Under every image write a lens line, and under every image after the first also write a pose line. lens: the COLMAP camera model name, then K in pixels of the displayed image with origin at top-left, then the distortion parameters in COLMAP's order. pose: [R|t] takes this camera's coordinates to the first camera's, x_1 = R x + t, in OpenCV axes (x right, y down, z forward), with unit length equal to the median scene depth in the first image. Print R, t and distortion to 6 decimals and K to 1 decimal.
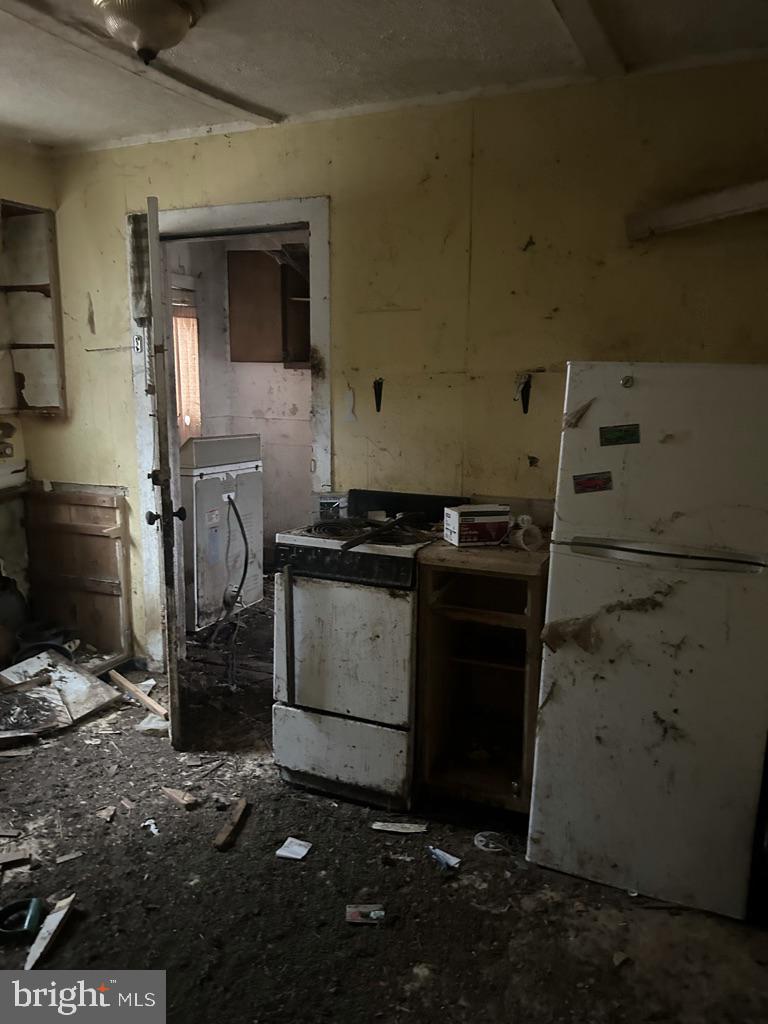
lens RADIAL K [[767.4, 0, 380.0], [0, 767.4, 512.8], [0, 0, 1]] dist [0.031569, -0.027805]
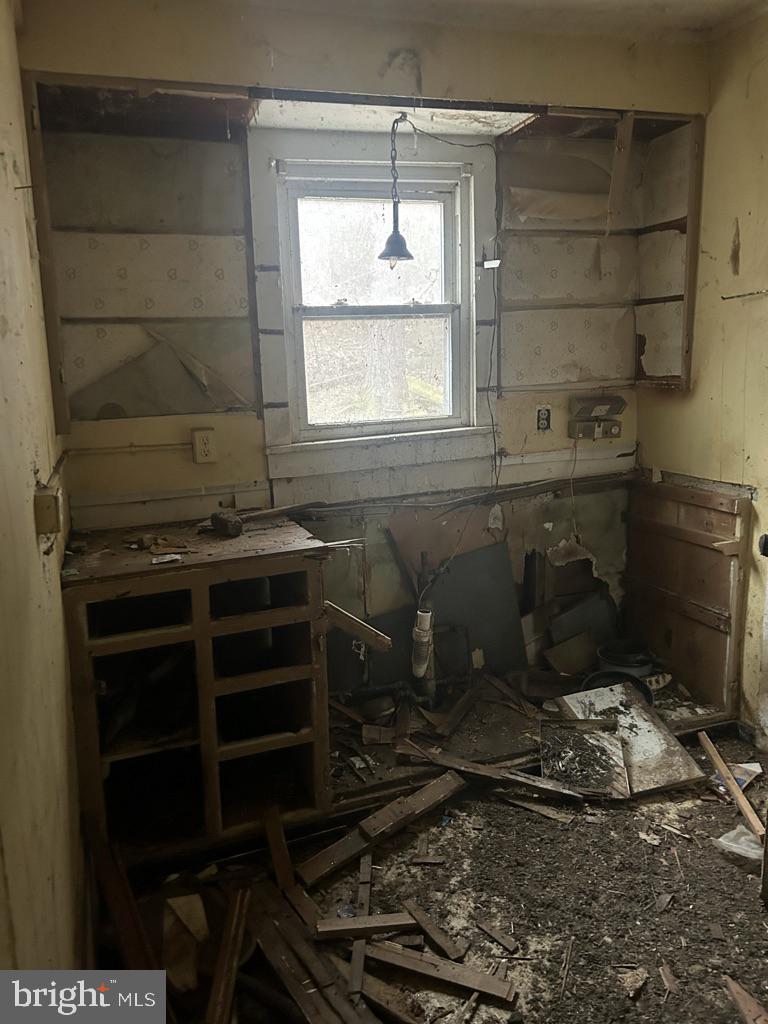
lens RADIAL K [[767.4, 0, 378.8], [0, 767.4, 501.2], [0, 0, 1]] dist [0.031569, -0.027805]
pose [[0.675754, 0.112607, -0.728476, -0.043026], [-0.100077, 0.993127, 0.060682, -0.029960], [0.730302, 0.031898, 0.682379, 0.261511]]
